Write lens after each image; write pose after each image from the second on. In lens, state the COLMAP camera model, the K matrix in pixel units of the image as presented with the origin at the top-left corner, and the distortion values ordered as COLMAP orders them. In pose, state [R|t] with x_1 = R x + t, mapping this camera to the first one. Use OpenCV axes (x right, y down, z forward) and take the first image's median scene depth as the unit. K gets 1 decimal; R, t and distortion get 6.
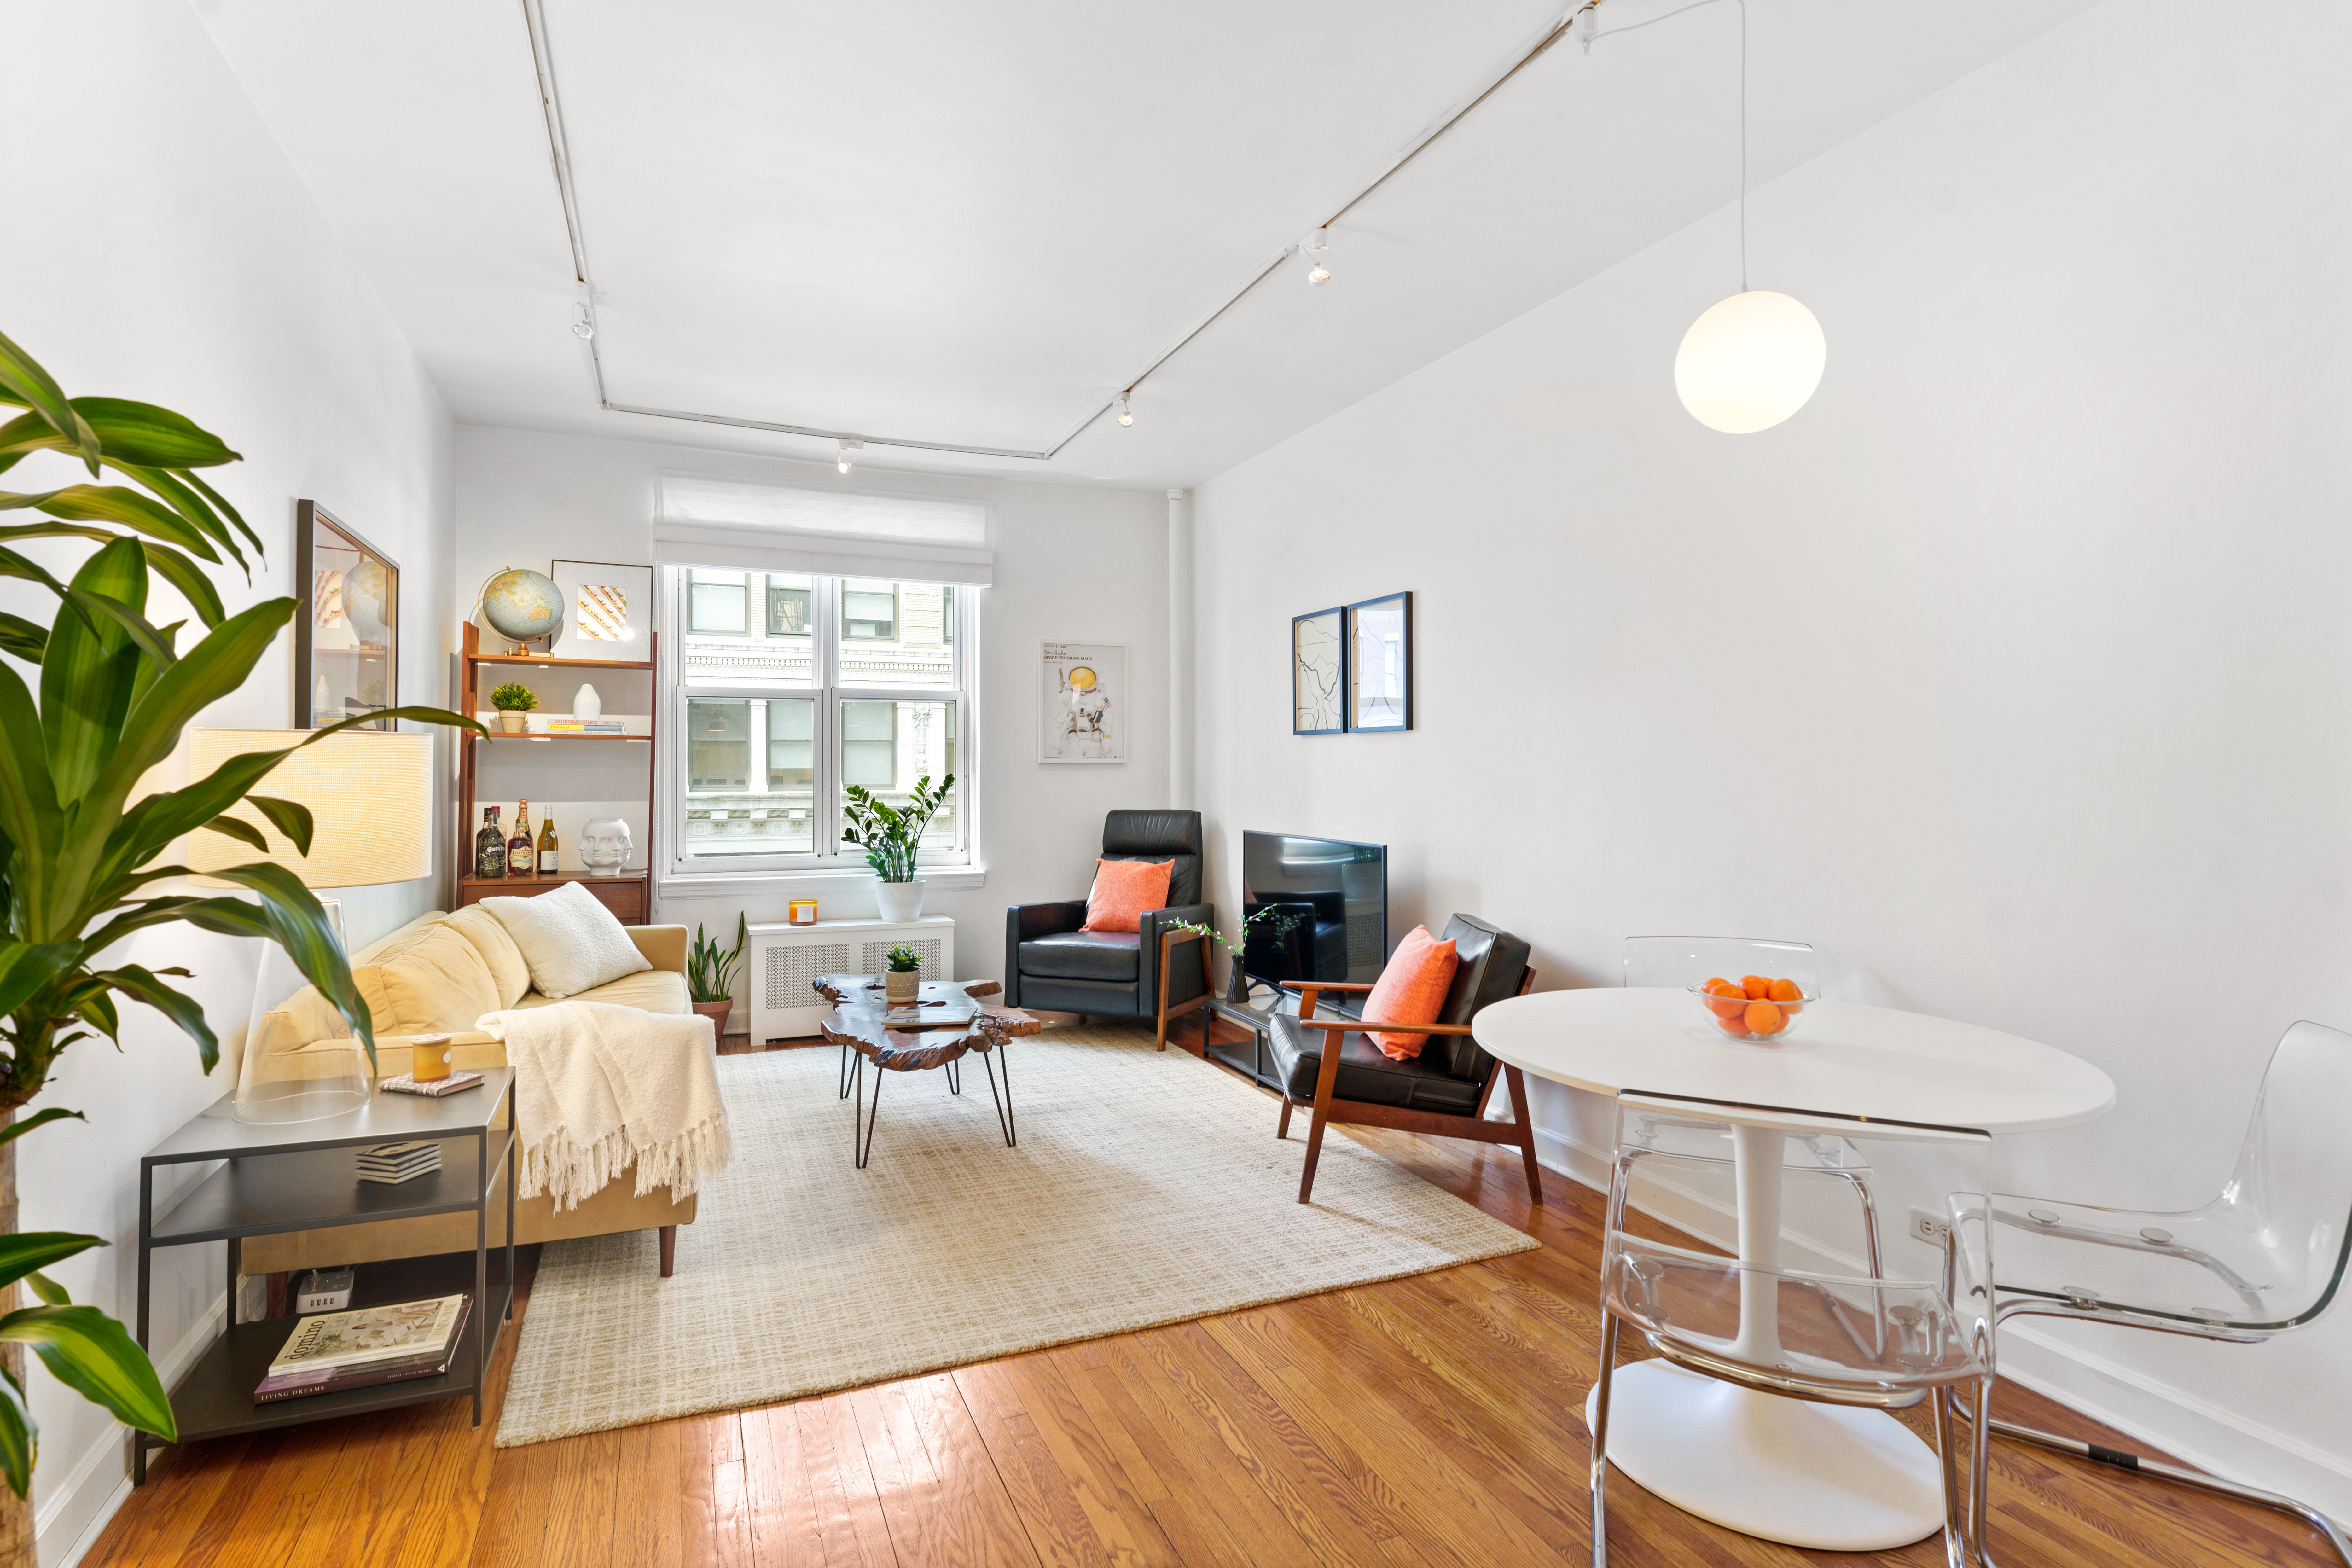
lens RADIAL K [[1200.9, 0, 1174.5], [0, 1200.9, 774.7], [0, 0, 1]] dist [0.001205, -0.000100]
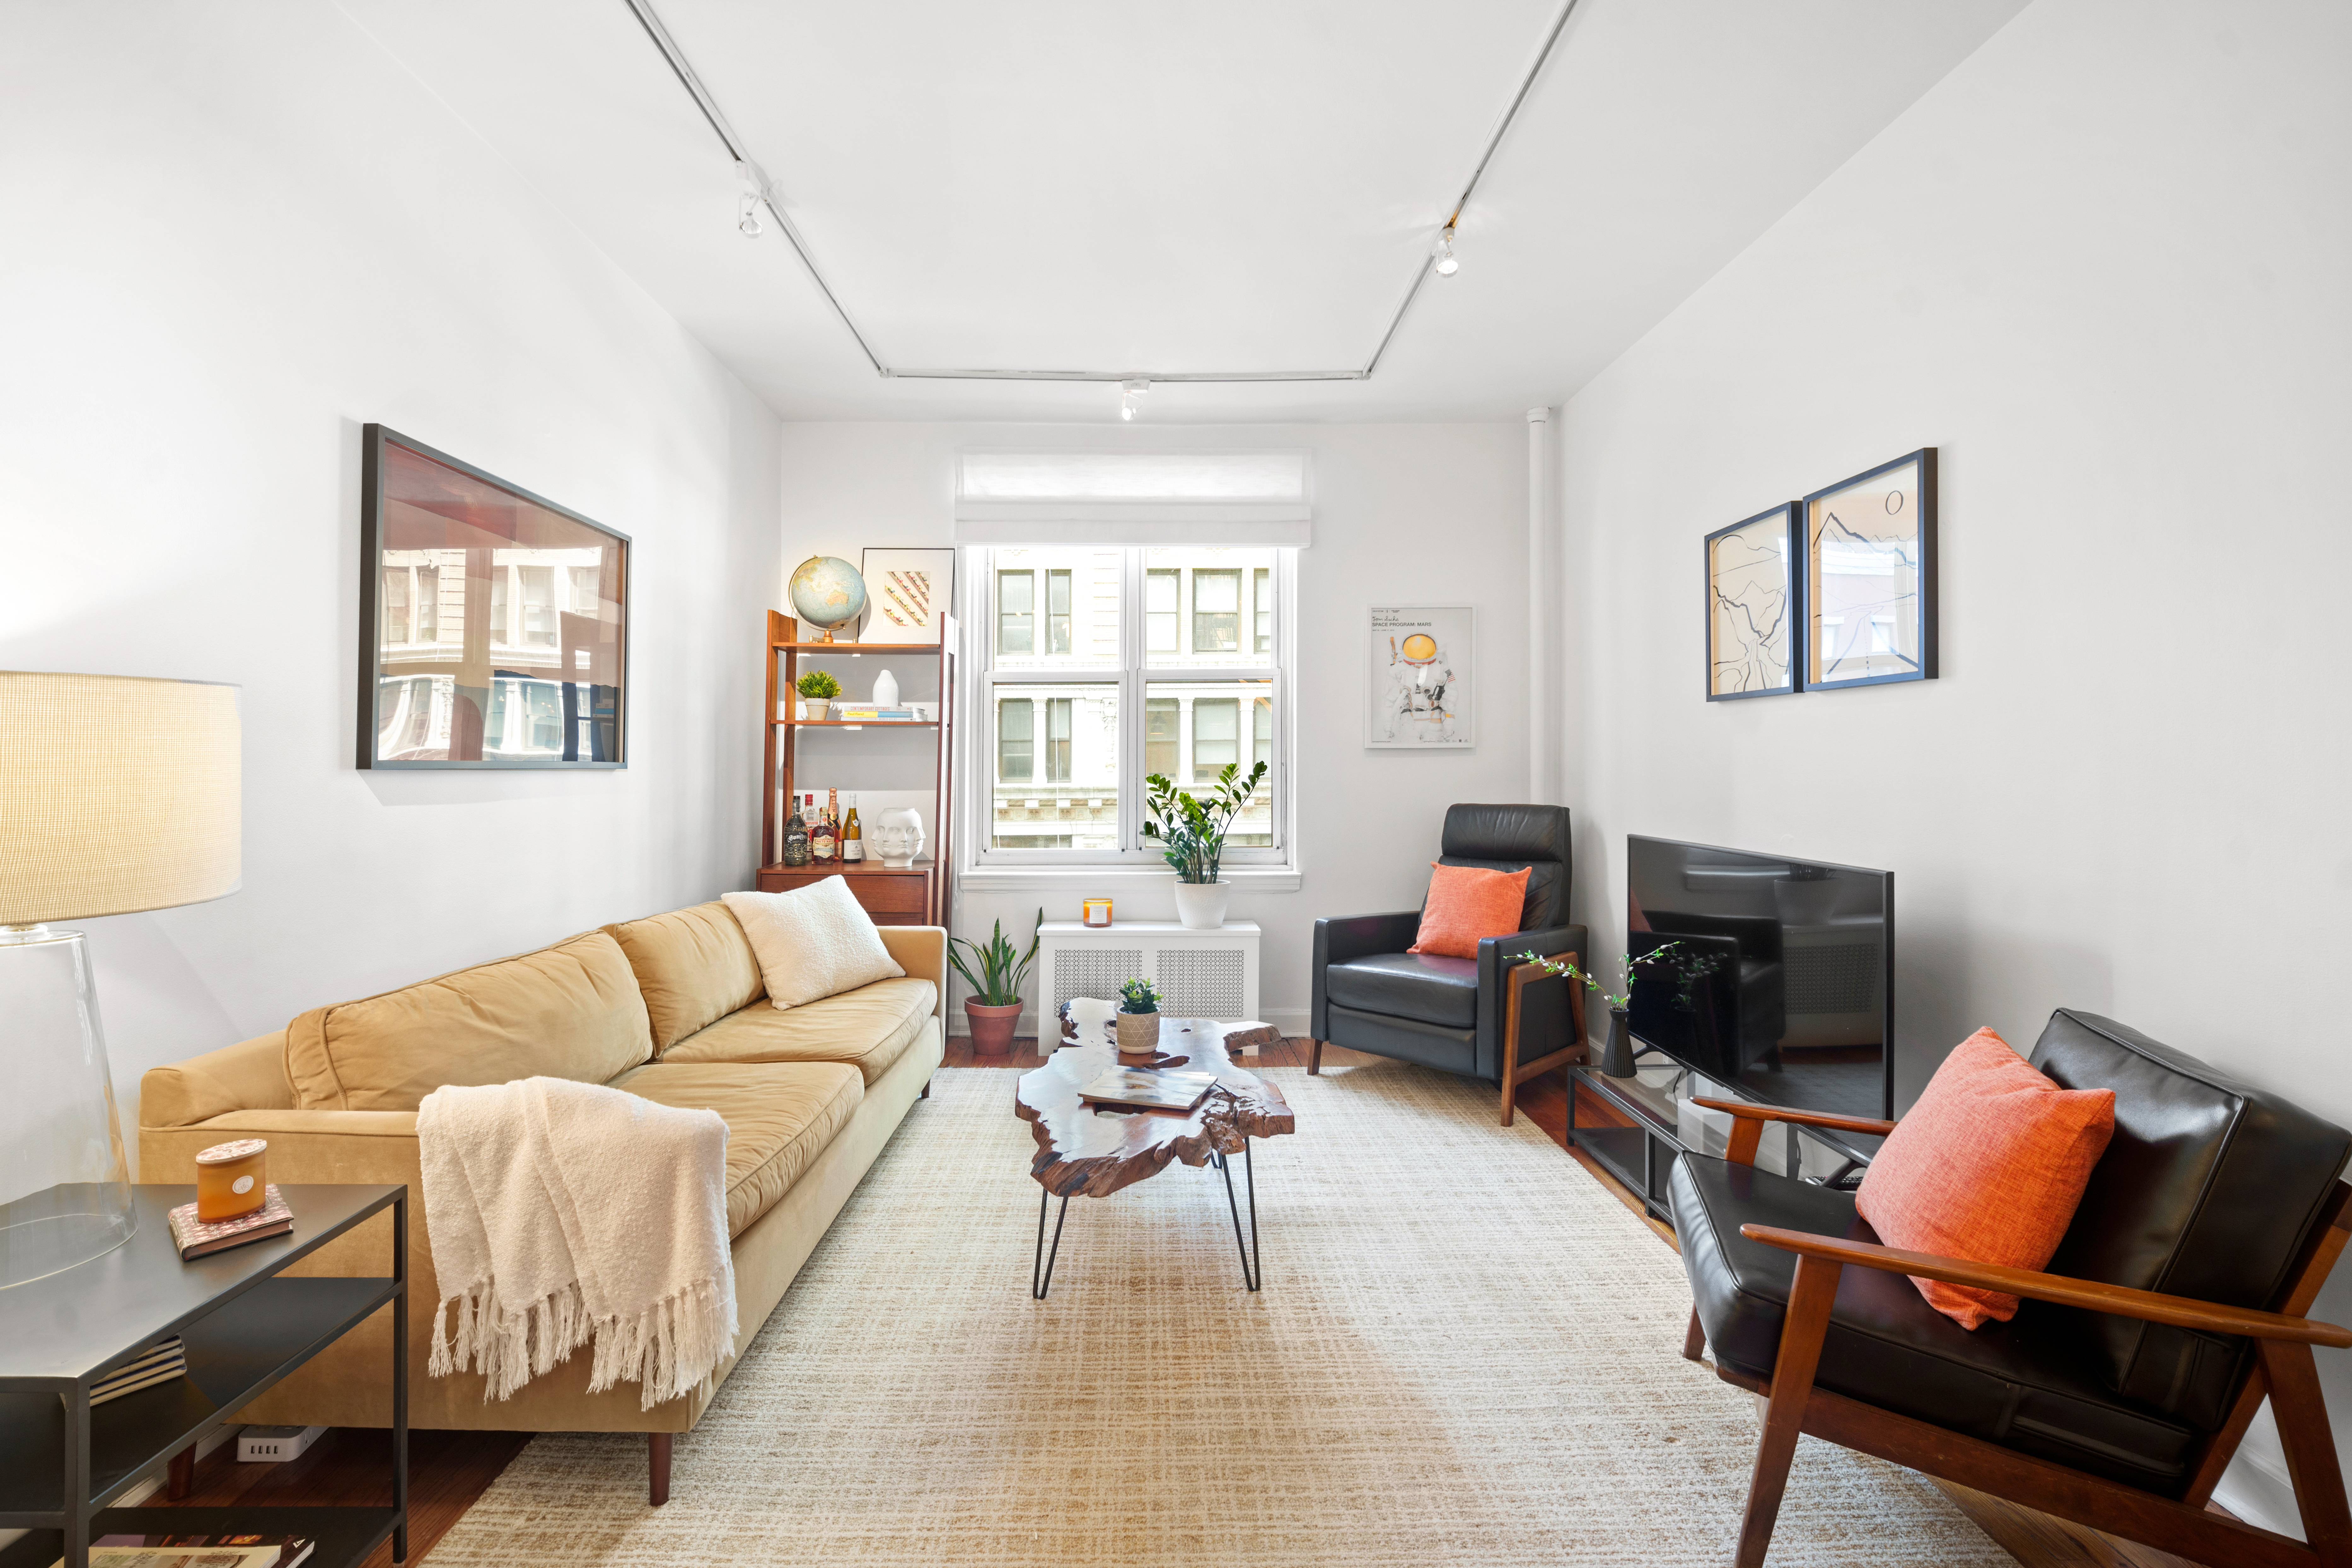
lens RADIAL K [[968.5, 0, 1166.3], [0, 968.5, 777.9], [0, 0, 1]] dist [-0.003810, -0.000385]
pose [[0.923121, 0.001038, -0.384509, 0.025201], [0.001945, 0.999971, 0.007371, 0.007138], [0.384505, -0.007552, 0.923092, 0.363514]]
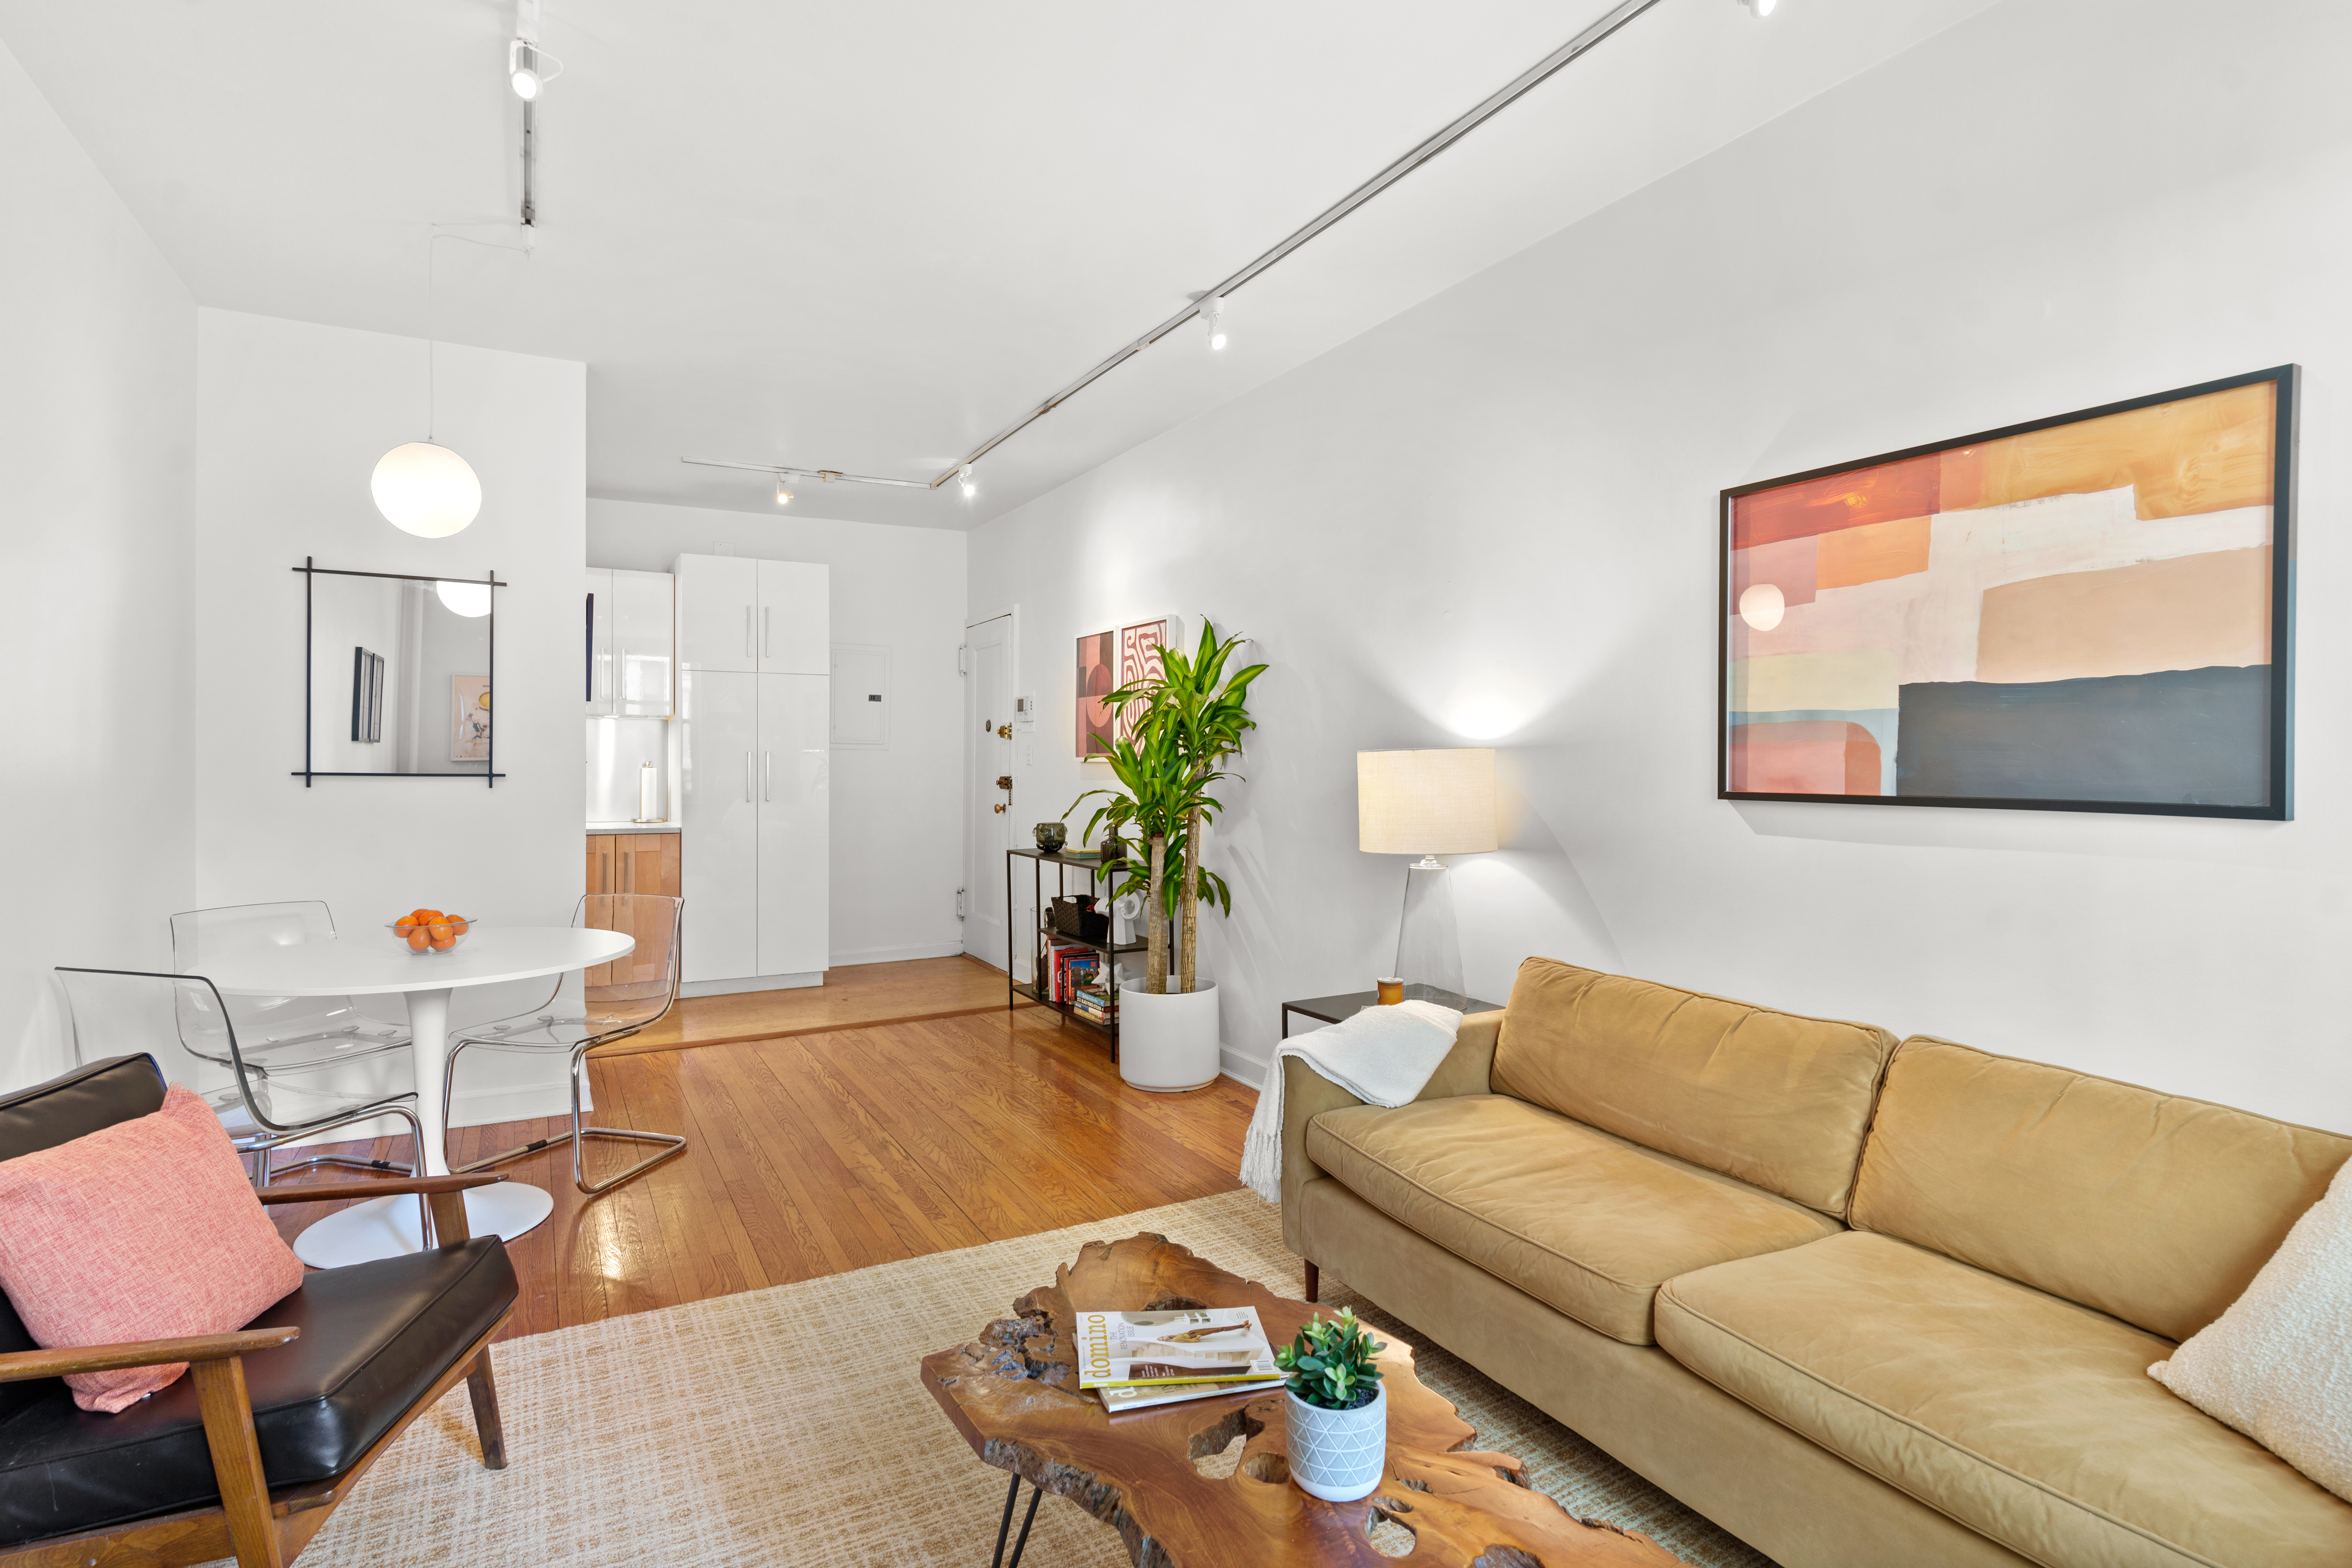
lens RADIAL K [[1200.9, 0, 1176.4], [0, 1200.9, 768.7], [0, 0, 1]] dist [0.001205, -0.000100]
pose [[-0.996415, -0.007125, -0.084294, -0.132588], [-0.007872, 0.999933, 0.008532, -0.011028], [0.084227, 0.009165, -0.996404, 1.139635]]
